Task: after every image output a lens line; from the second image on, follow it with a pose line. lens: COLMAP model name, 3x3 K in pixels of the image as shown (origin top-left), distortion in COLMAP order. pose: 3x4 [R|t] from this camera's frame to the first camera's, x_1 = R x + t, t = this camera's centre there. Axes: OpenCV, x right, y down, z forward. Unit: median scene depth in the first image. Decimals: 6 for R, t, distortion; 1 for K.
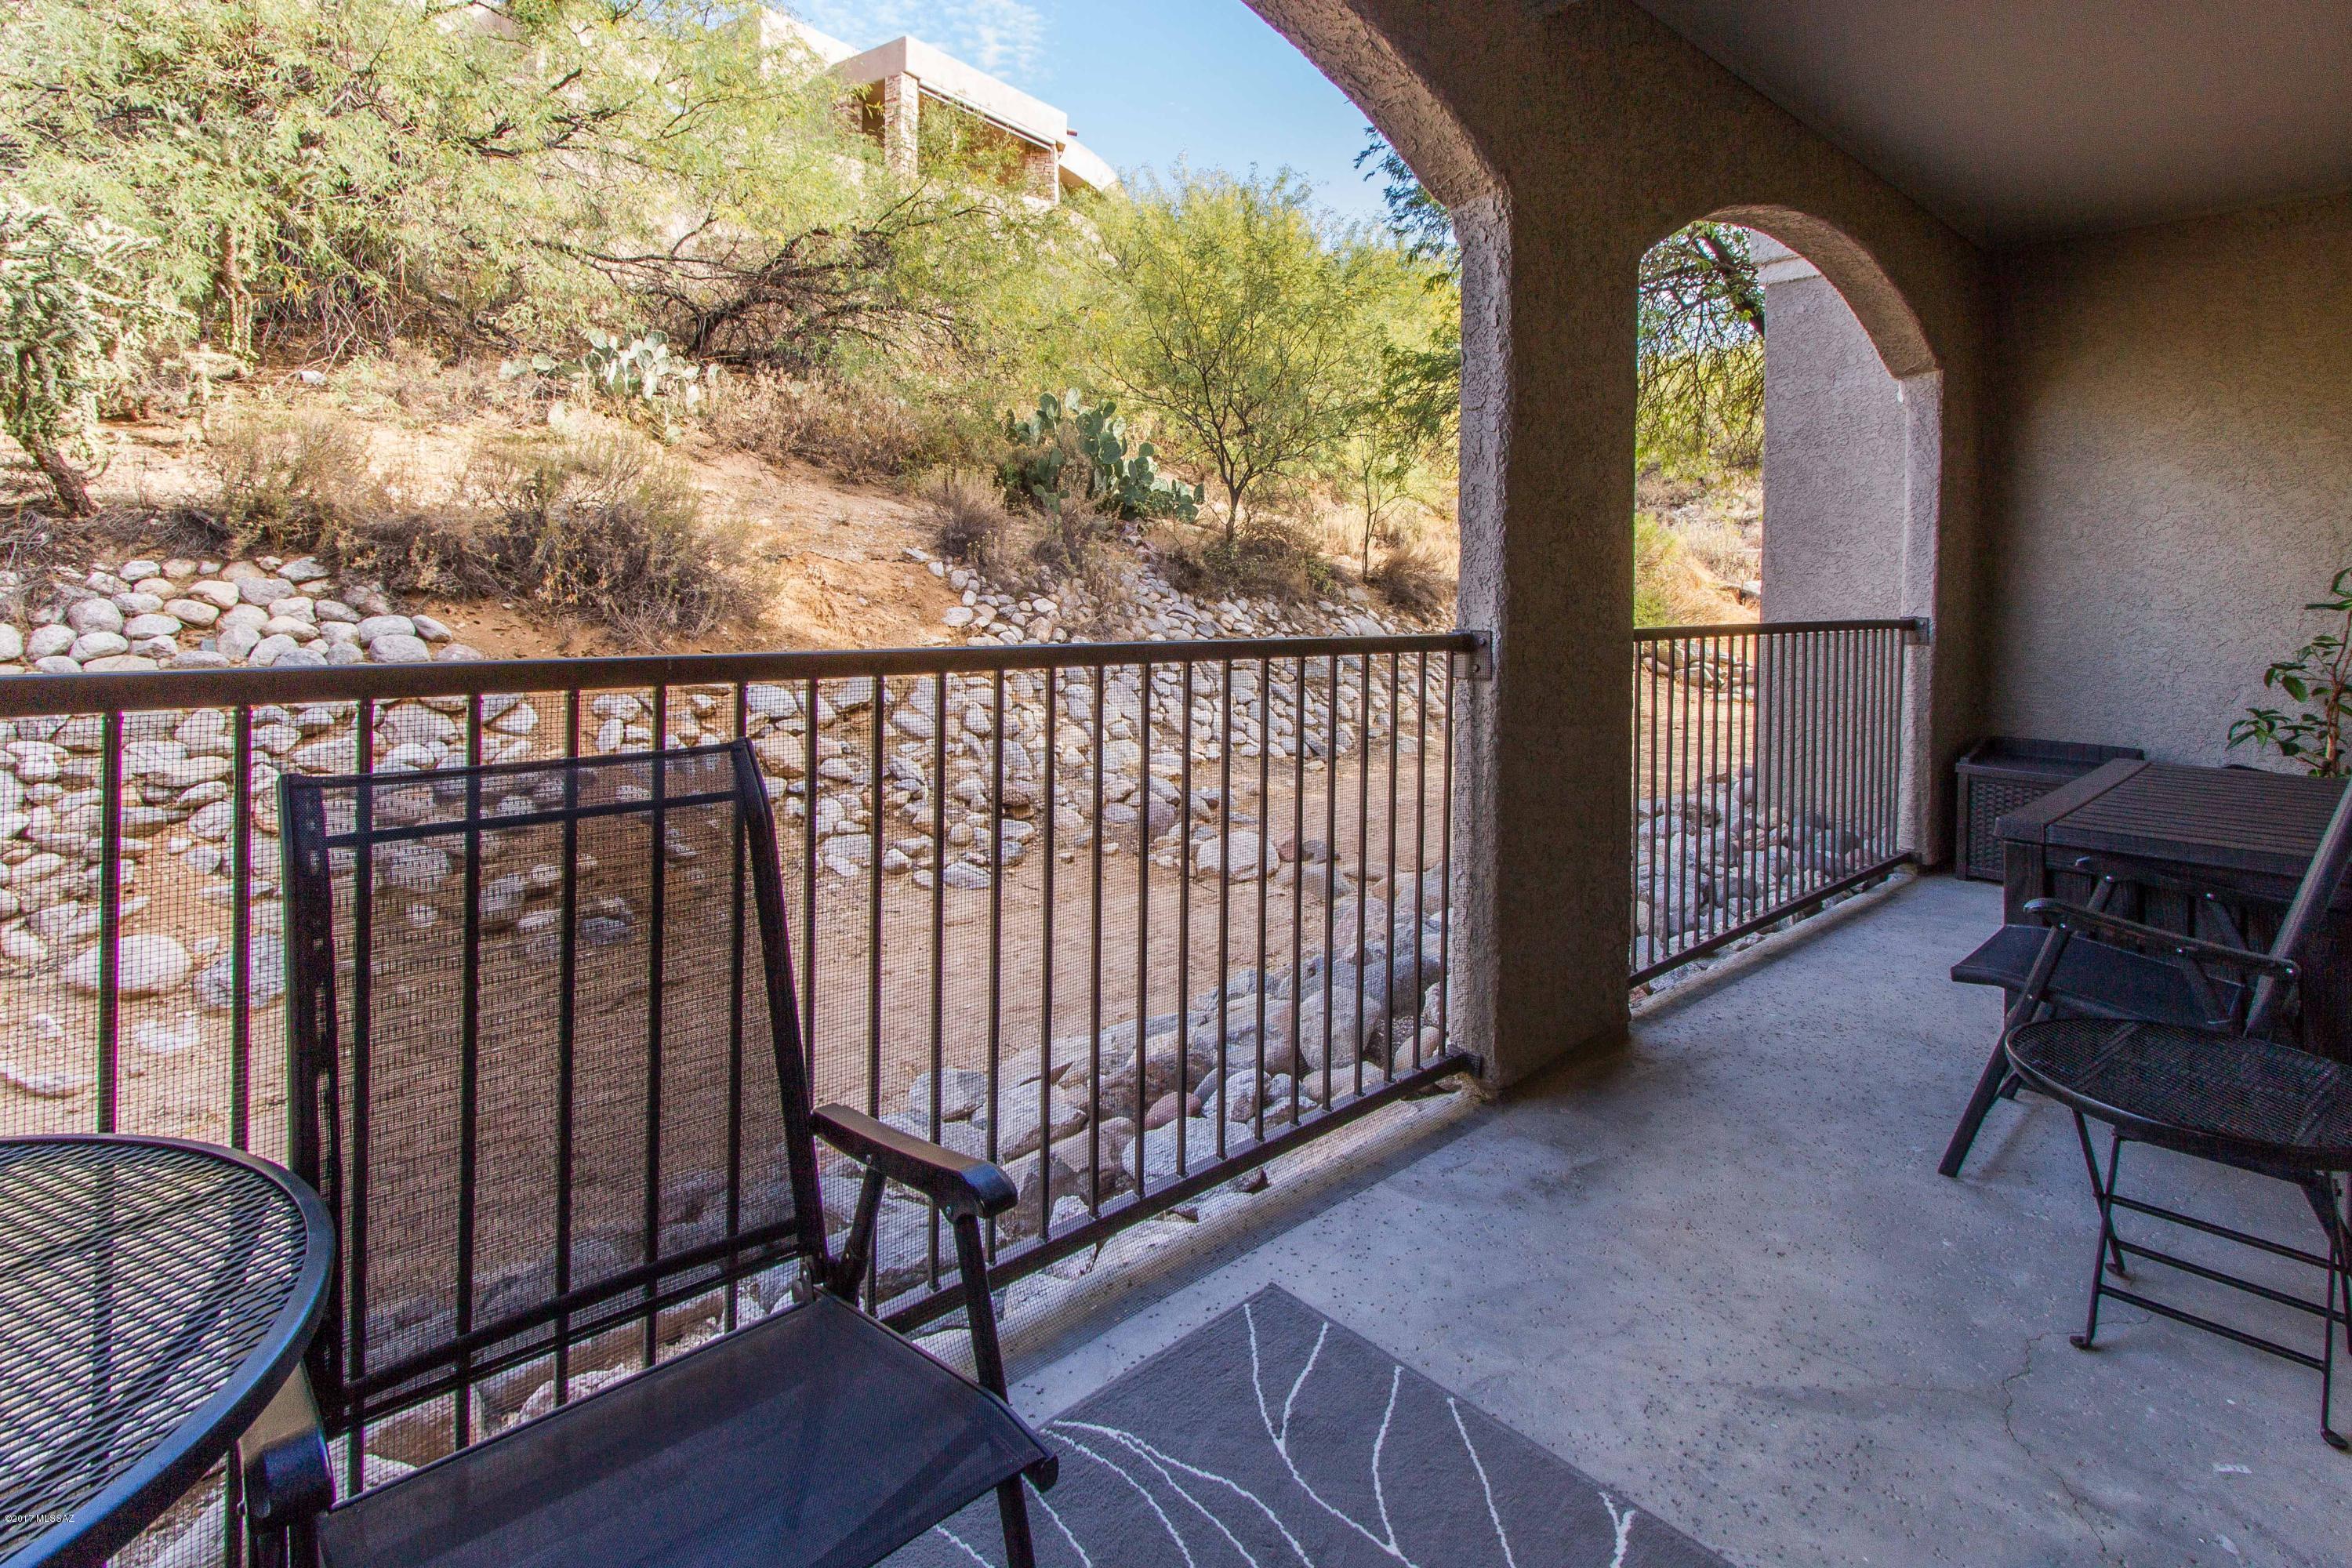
lens RADIAL K [[1155.6, 0, 1184.6], [0, 1155.6, 588.4], [0, 0, 1]] dist [0.002952, -0.000743]
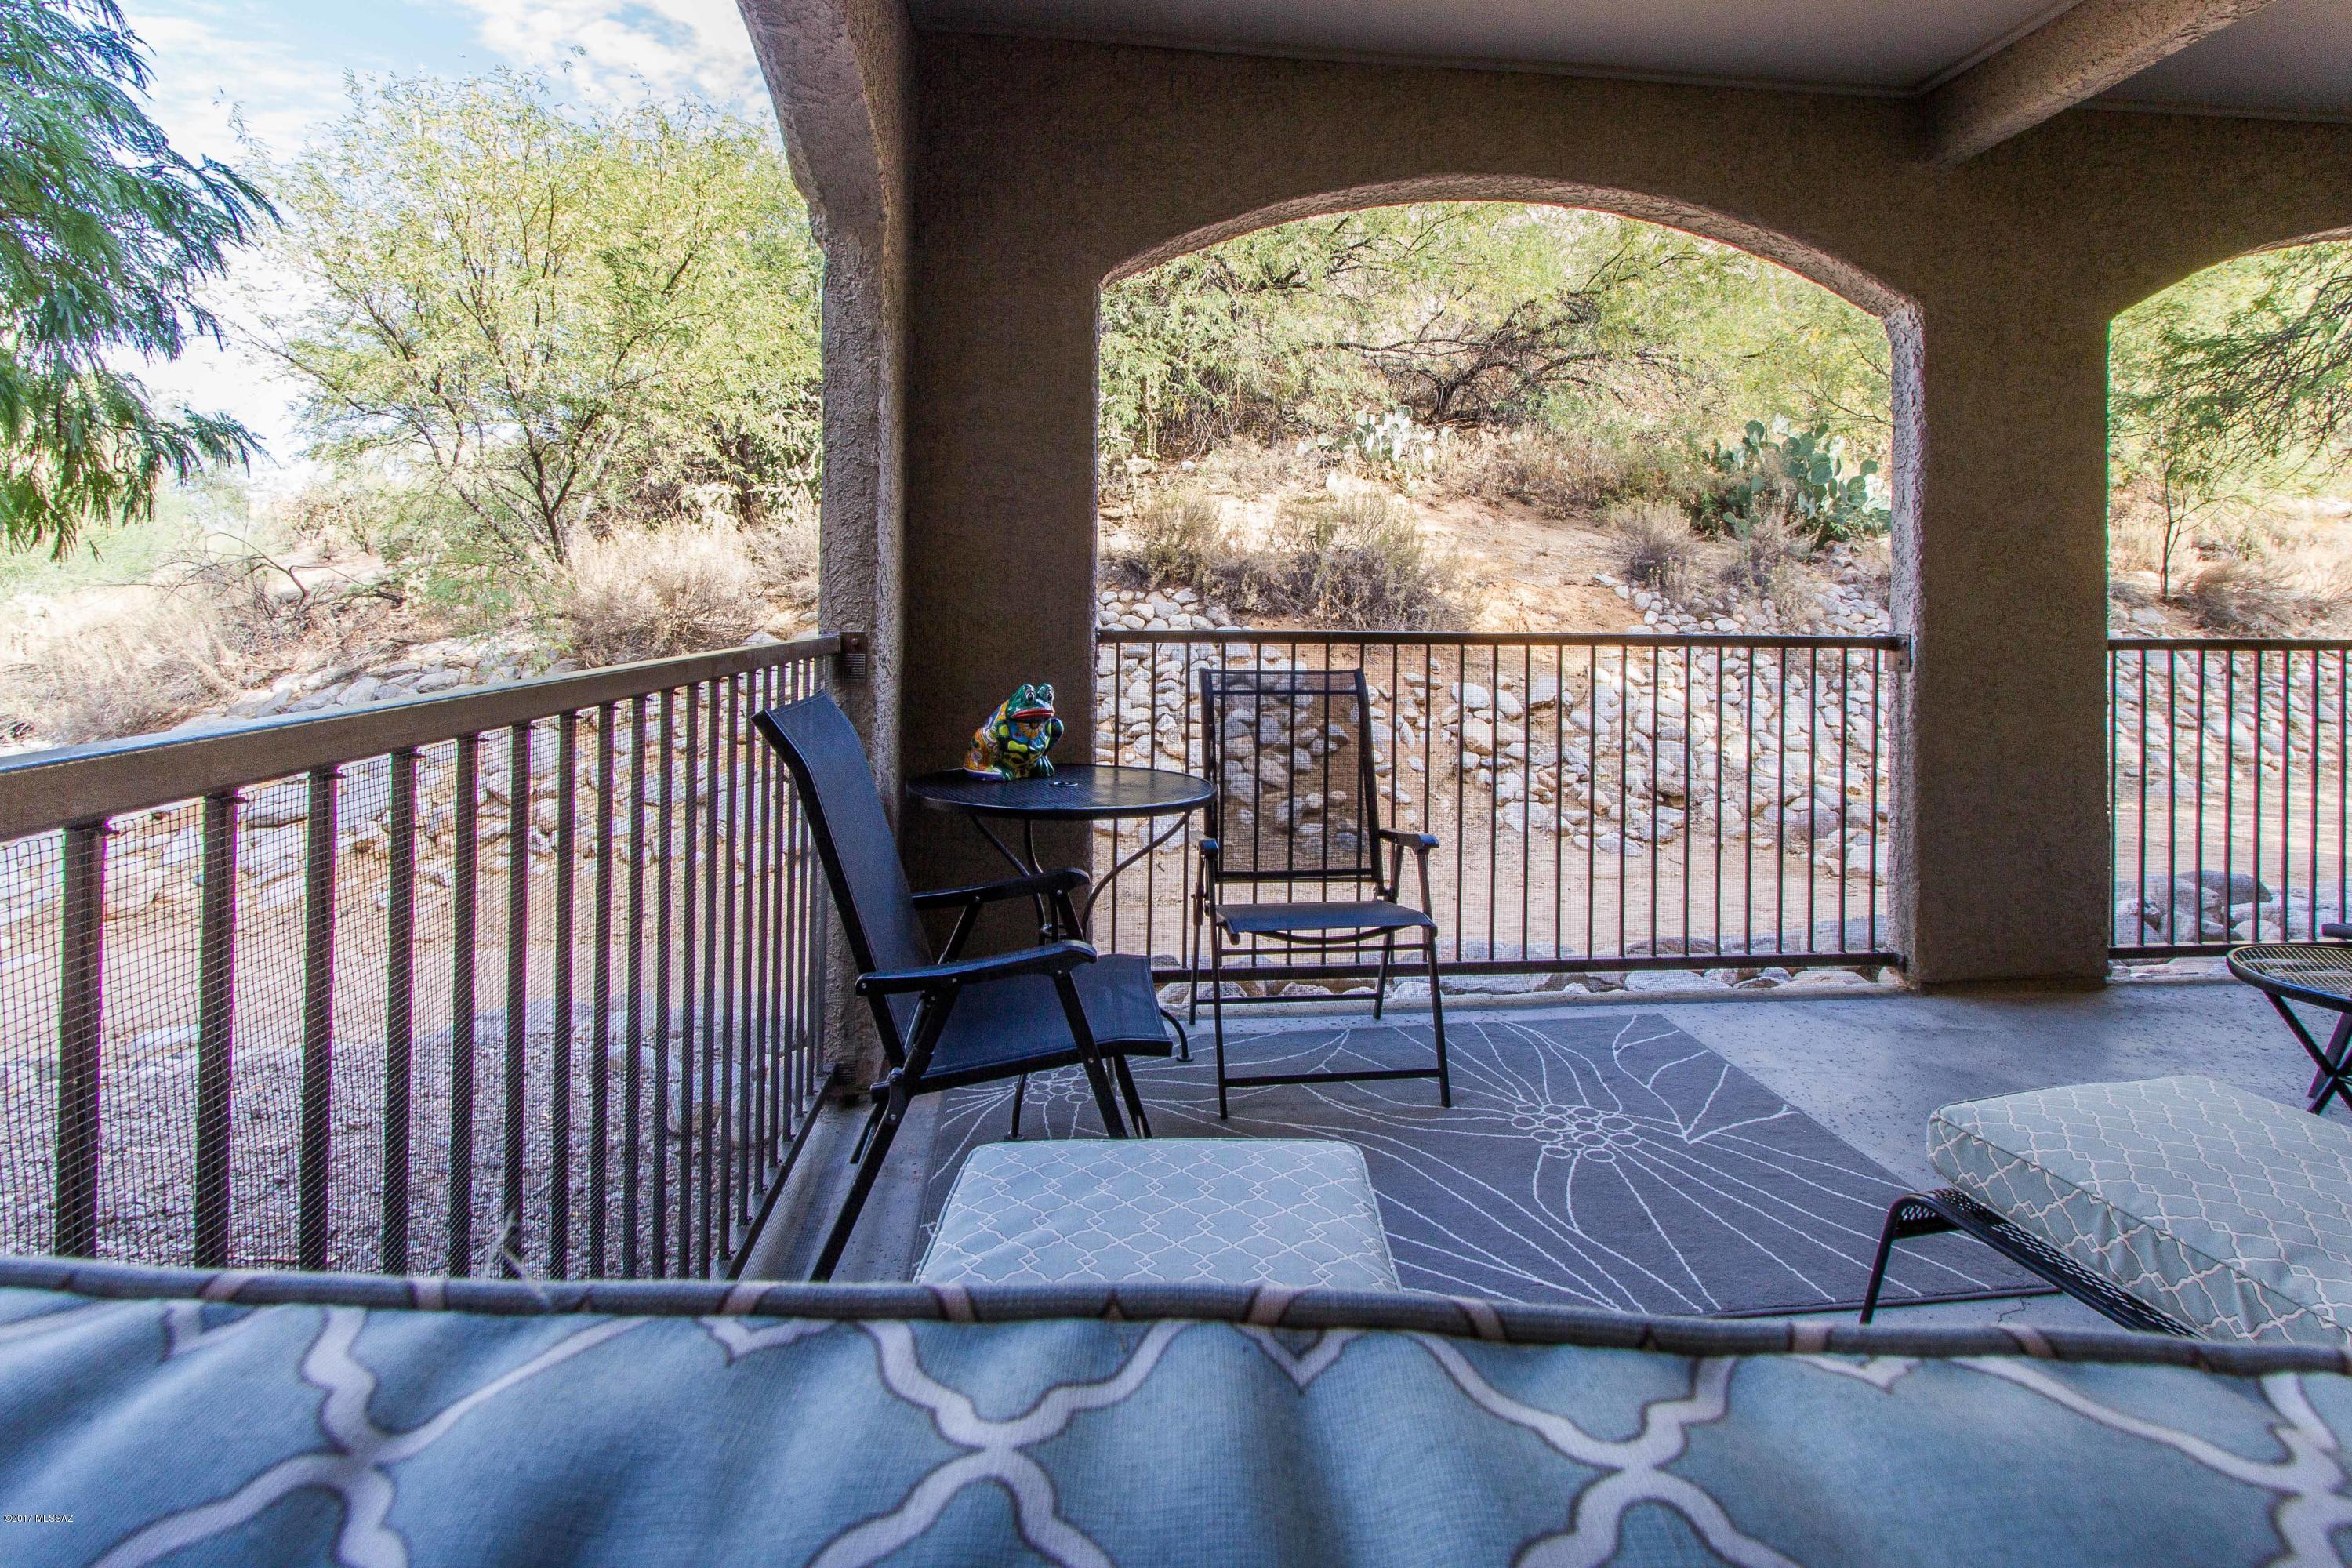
lens RADIAL K [[1109.2, 0, 1183.9], [0, 1109.2, 722.4], [0, 0, 1]] dist [-0.002199, -0.000696]
pose [[0.800281, 0.059813, -0.596634, 0.110976], [-0.000349, 0.995059, 0.099287, 0.003382], [0.599625, -0.079250, 0.796348, -0.162600]]
